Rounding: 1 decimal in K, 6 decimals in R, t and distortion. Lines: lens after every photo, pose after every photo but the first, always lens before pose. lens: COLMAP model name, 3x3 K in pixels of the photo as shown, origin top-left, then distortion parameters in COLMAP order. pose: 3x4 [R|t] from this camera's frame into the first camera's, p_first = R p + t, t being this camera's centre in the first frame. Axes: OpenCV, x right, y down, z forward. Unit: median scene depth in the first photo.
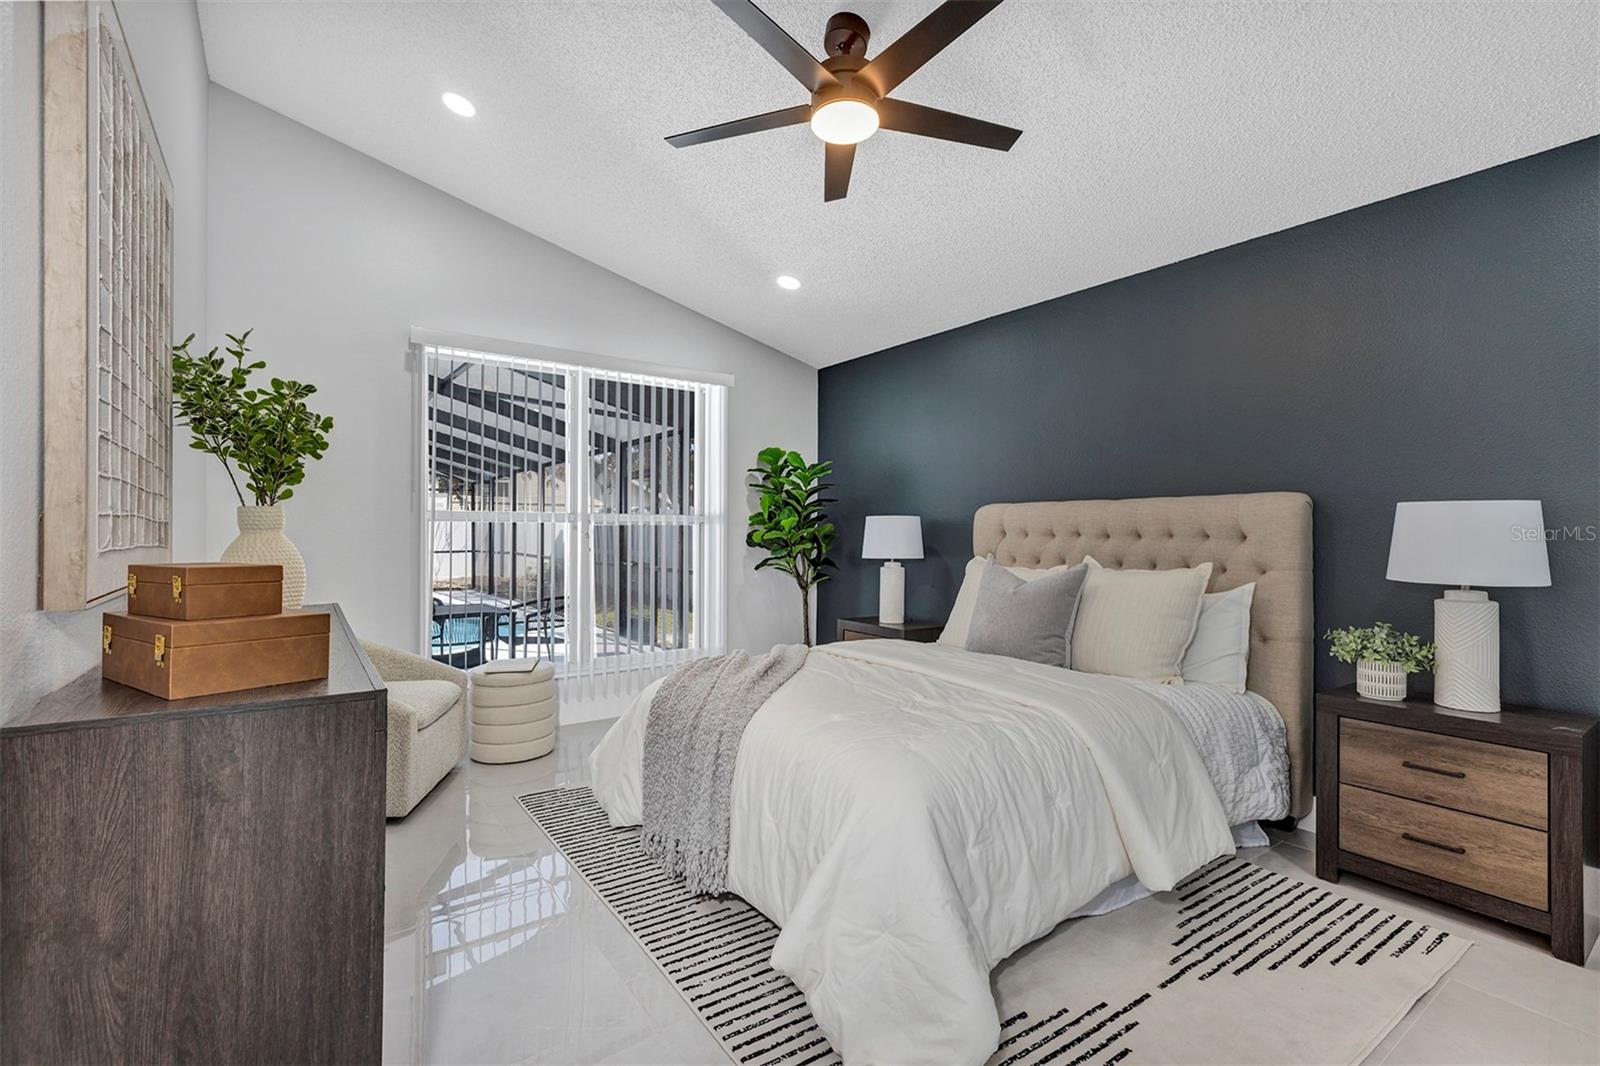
lens RADIAL K [[718.3, 0, 798.0], [0, 718.3, 536.7], [0, 0, 1]] dist [0.011481, 0.001183]
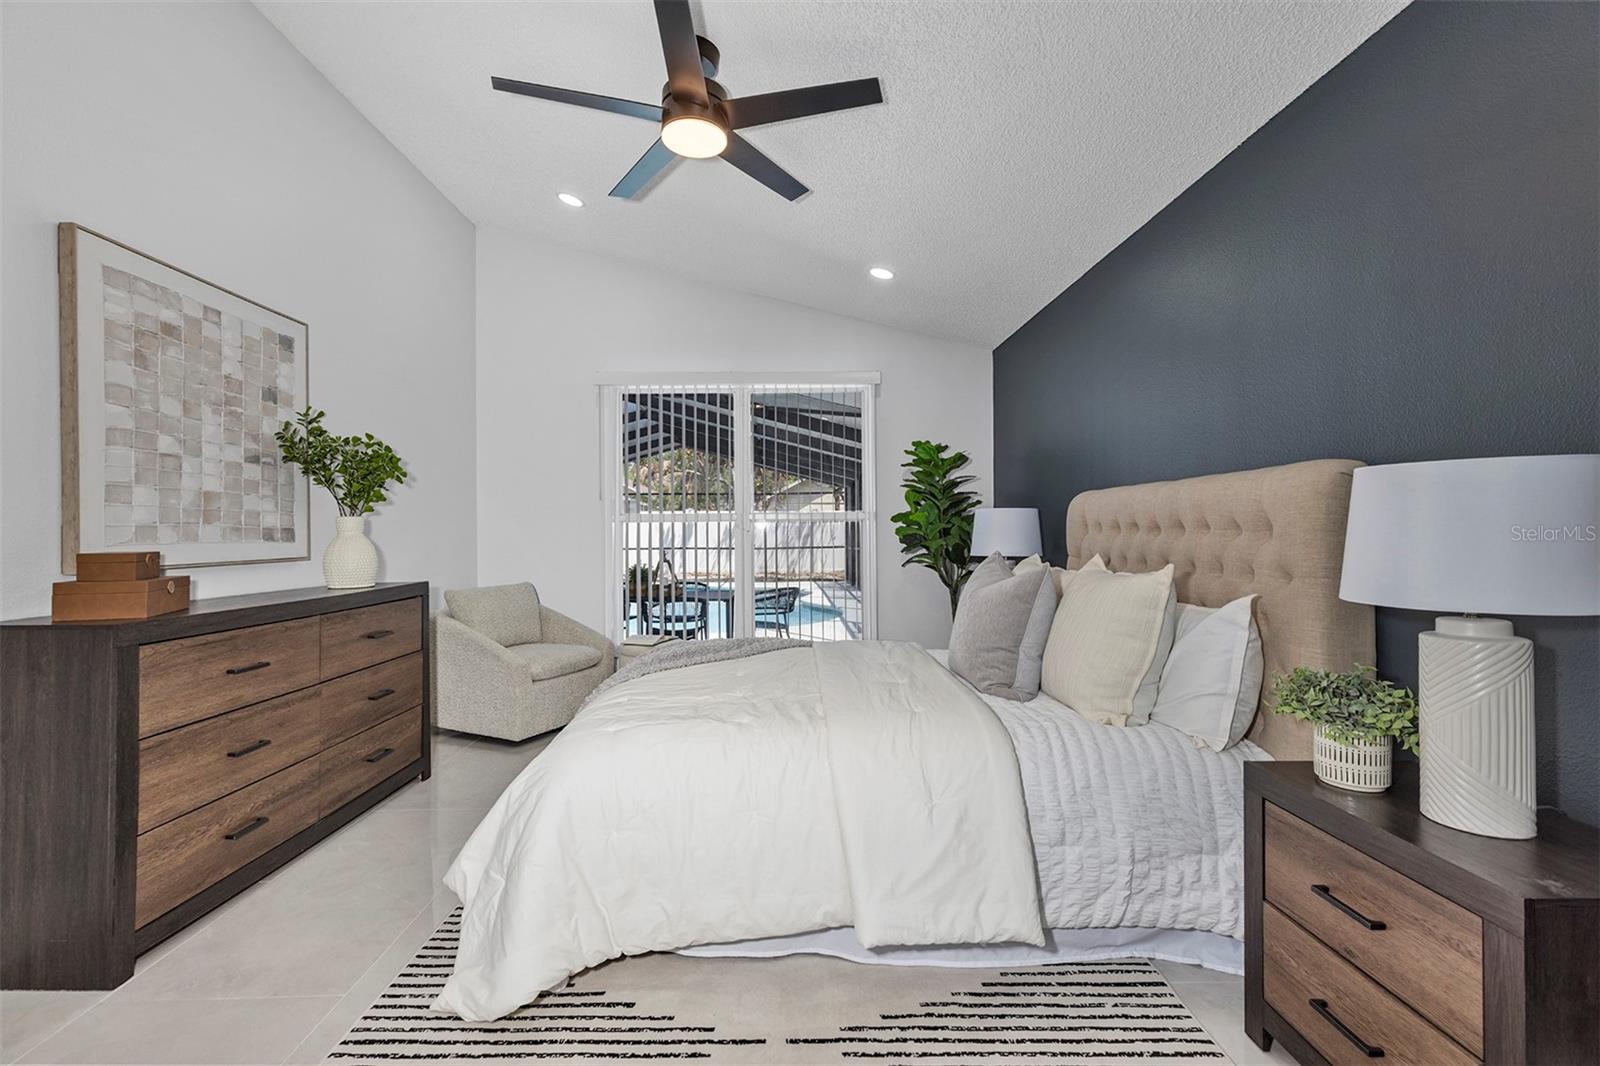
lens RADIAL K [[718.3, 0, 799.8], [0, 718.3, 534.8], [0, 0, 1]] dist [0.011481, 0.001183]
pose [[0.824545, -0.005840, -0.565766, 0.791118], [0.007042, 0.999975, -0.000060, 0.003846], [0.565752, -0.003935, 0.824566, 0.221156]]
